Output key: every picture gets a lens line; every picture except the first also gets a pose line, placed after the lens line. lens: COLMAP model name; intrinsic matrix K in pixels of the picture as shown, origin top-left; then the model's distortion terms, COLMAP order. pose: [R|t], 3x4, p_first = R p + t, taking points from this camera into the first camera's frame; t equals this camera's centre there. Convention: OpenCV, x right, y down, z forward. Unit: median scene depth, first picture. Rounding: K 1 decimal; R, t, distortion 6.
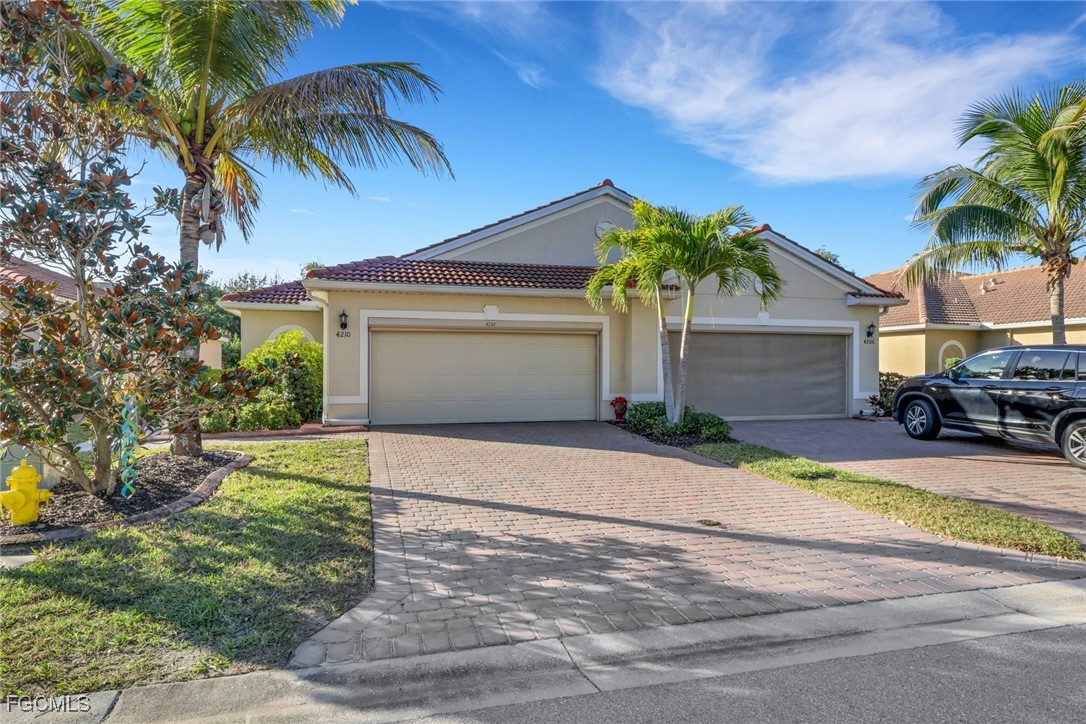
lens RADIAL K [[628.4, 0, 543.0], [0, 628.4, 362.0], [0, 0, 1]] dist [0.000452, 0.000127]
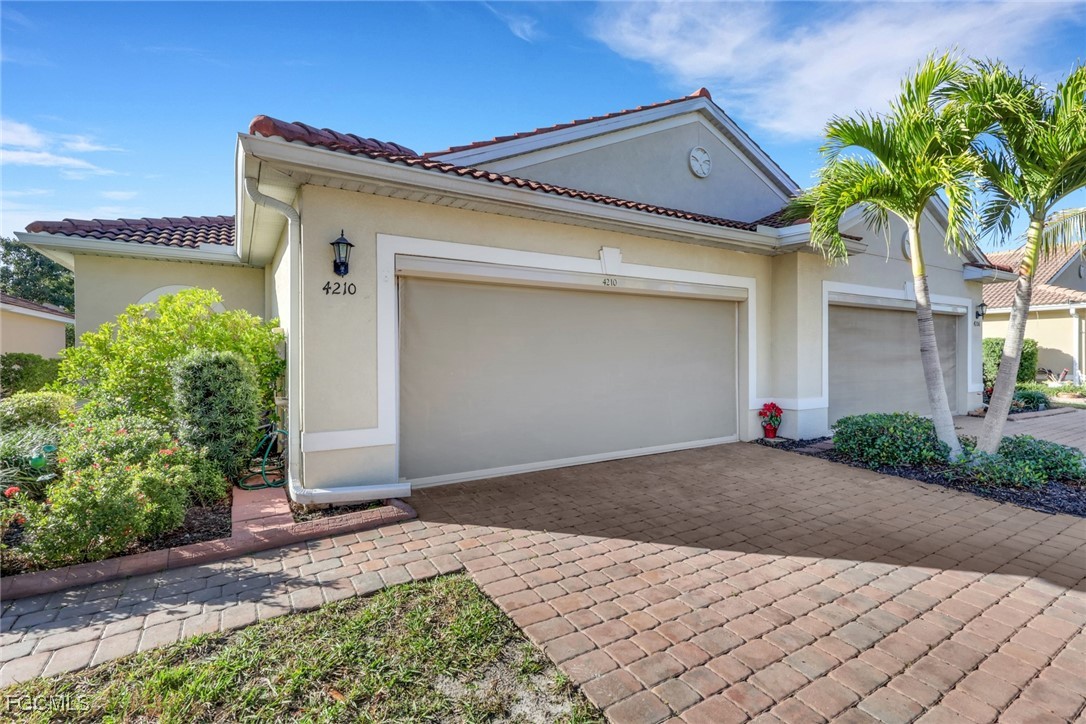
lens RADIAL K [[503.4, 0, 541.0], [0, 503.4, 349.5], [0, 0, 1]] dist [0.001299, 0.000081]
pose [[0.963797, -0.003667, 0.266613, -0.251801], [0.002667, 0.999988, 0.004111, -0.002745], [-0.266625, -0.003251, 0.963795, 0.571488]]
